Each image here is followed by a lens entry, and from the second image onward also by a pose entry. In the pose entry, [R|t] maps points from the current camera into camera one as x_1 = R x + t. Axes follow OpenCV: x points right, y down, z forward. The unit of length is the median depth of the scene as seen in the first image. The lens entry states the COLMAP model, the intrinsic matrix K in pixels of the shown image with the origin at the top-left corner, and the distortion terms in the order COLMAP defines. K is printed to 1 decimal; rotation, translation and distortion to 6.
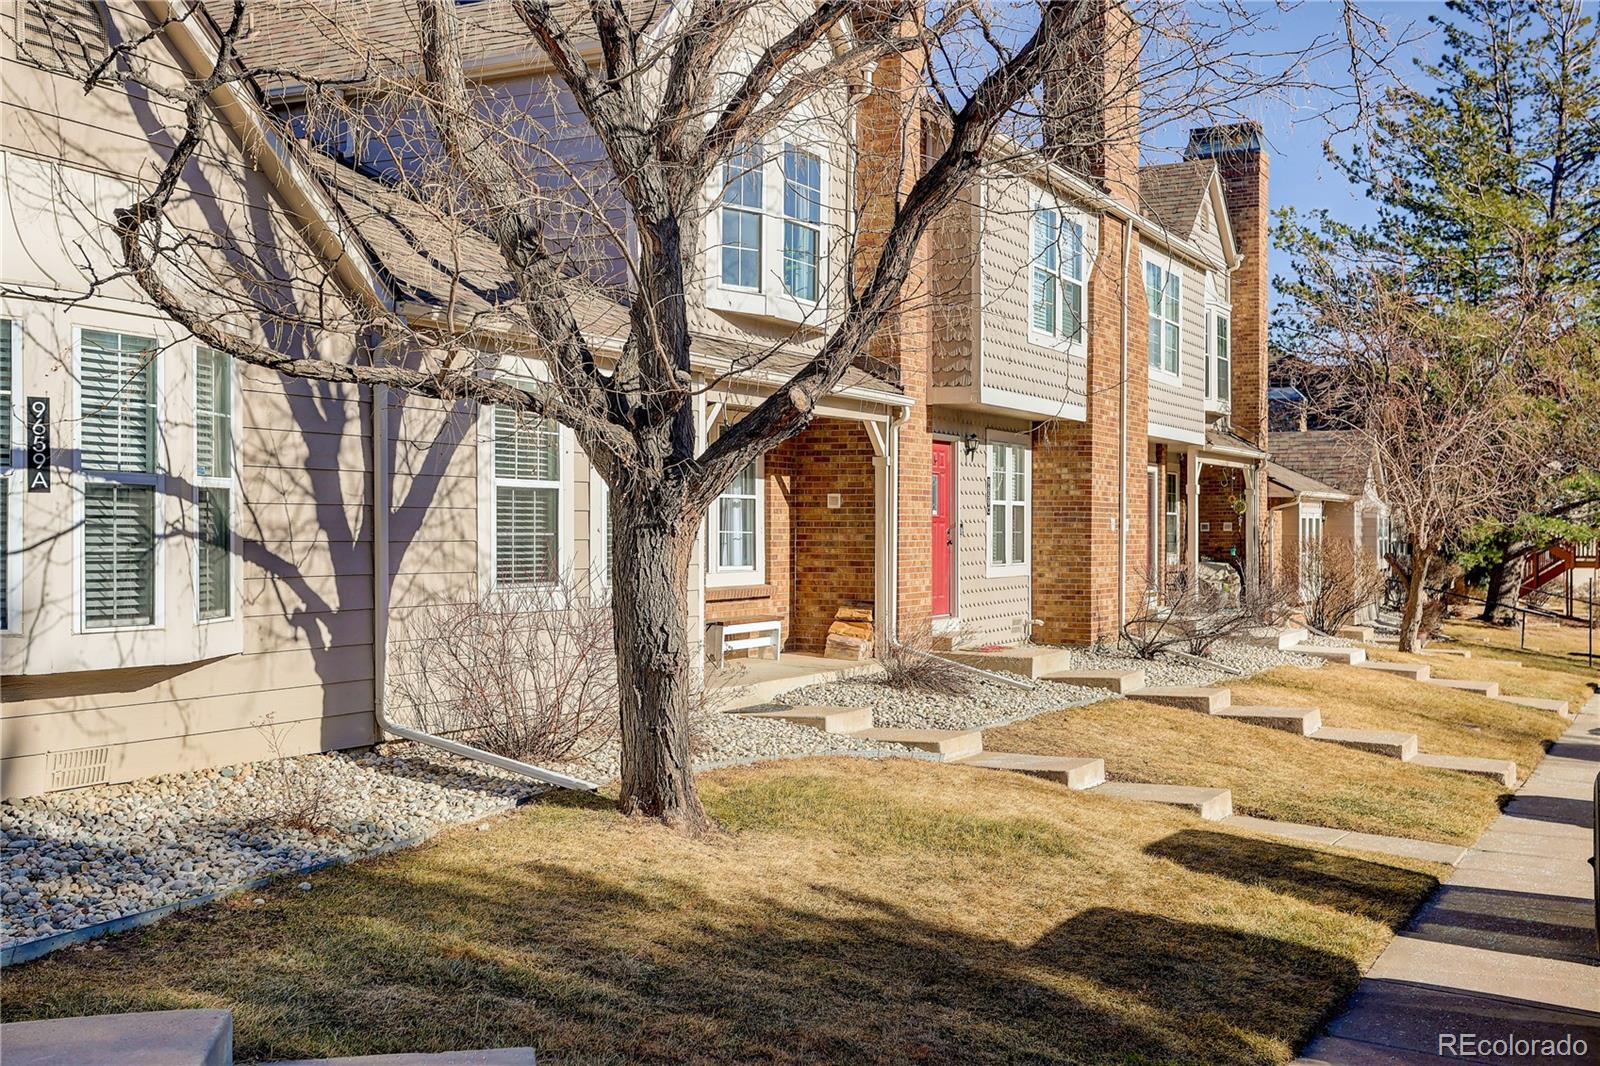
lens RADIAL K [[1730.8, 0, 801.0], [0, 1730.8, 532.2], [0, 0, 1]] dist [0.013942, 0.000000]
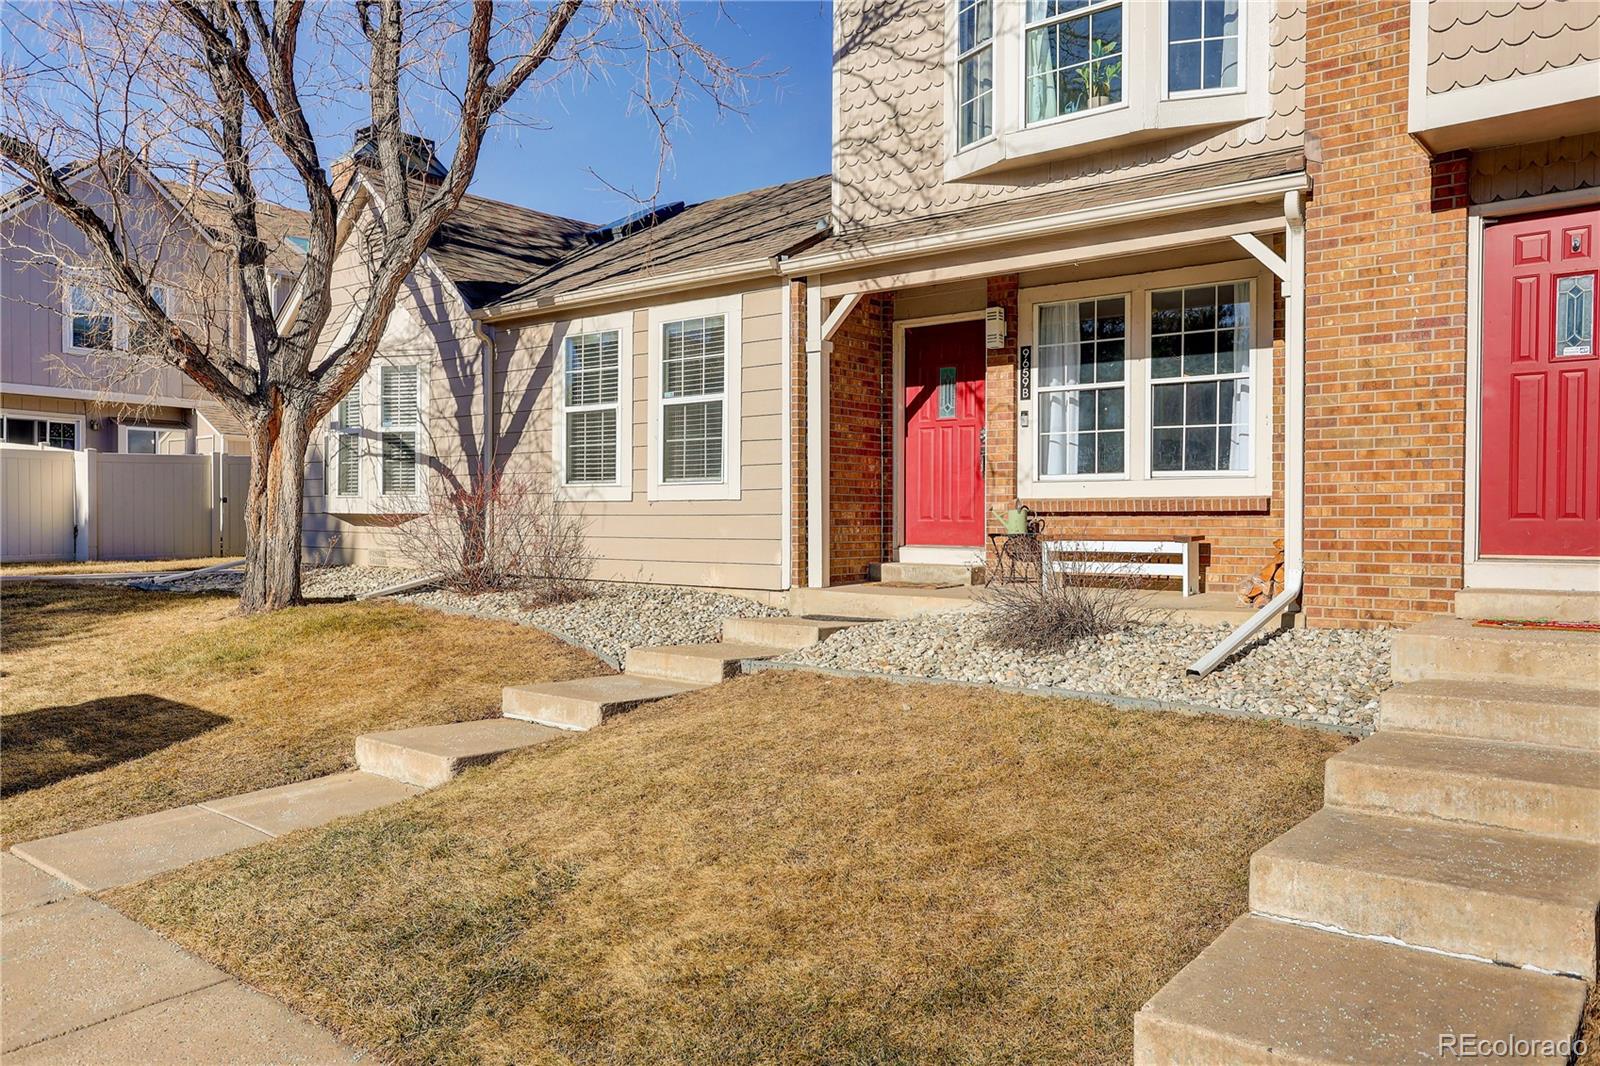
lens RADIAL K [[1200.4, 0, 793.6], [0, 1200.4, 541.7], [0, 0, 1]] dist [0.014407, 0.006079]
pose [[-0.213345, 0.013945, -0.976877, 0.815423], [-0.004361, 0.999875, 0.015226, 0.068489], [0.976967, 0.007508, -0.213257, 1.481531]]
